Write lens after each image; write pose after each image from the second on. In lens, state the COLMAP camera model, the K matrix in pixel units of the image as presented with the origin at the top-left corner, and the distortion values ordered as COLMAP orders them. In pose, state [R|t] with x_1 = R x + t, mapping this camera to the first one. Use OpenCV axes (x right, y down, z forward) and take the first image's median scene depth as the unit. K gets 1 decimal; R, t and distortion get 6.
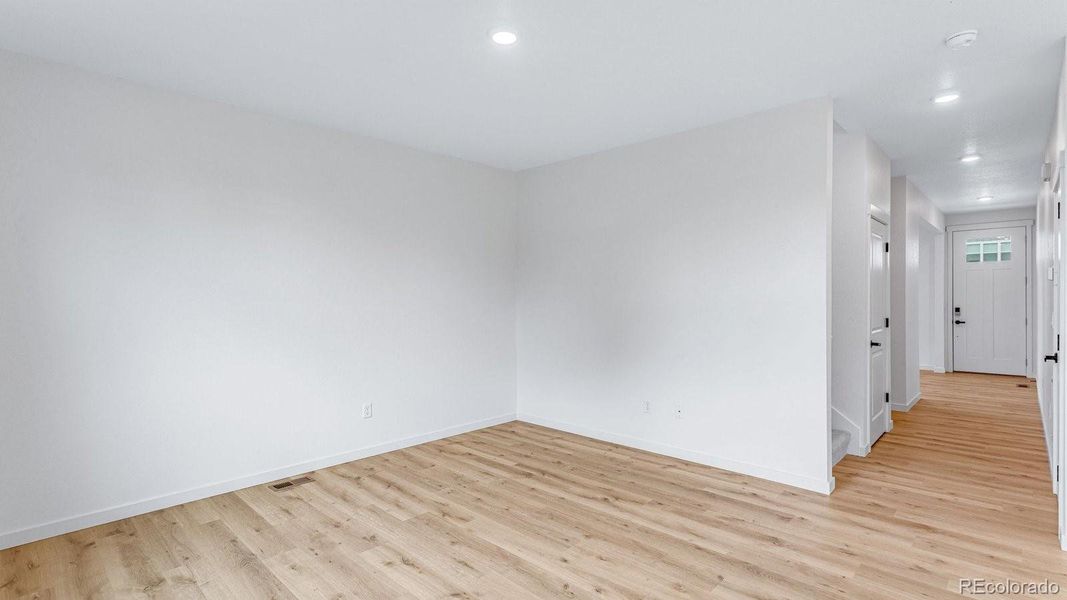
lens RADIAL K [[510.1, 0, 528.1], [0, 510.1, 299.6], [0, 0, 1]] dist [-0.001321, 0.000495]
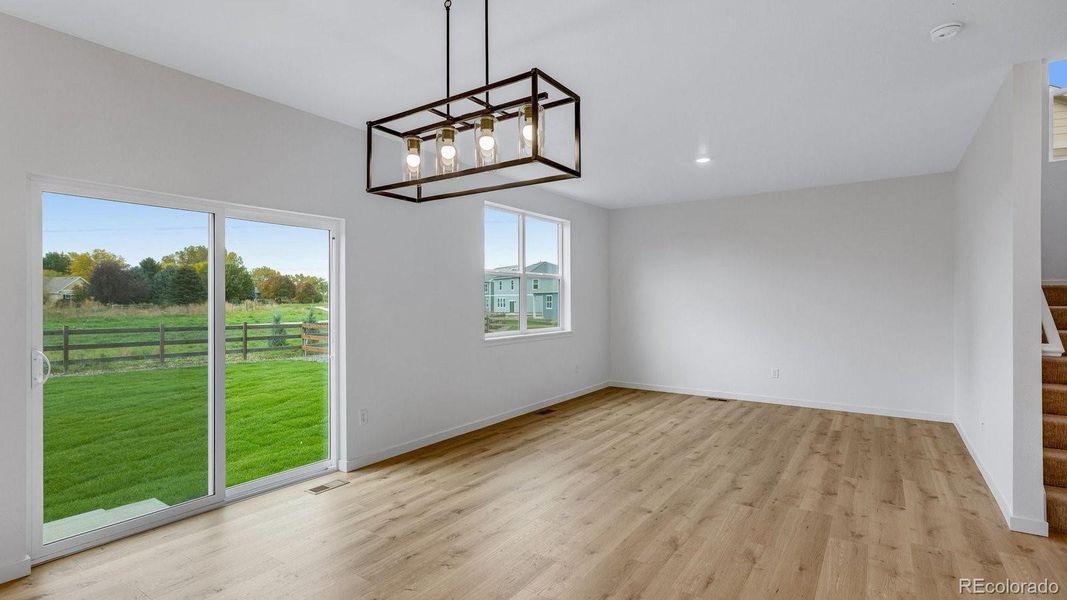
lens RADIAL K [[507.0, 0, 527.0], [0, 507.0, 297.6], [0, 0, 1]] dist [0.004414, 0.000658]
pose [[0.147169, 0.004062, -0.989103, 1.328481], [-0.011272, 0.999934, 0.002430, -0.000166], [0.989047, 0.010792, 0.147205, 0.067185]]
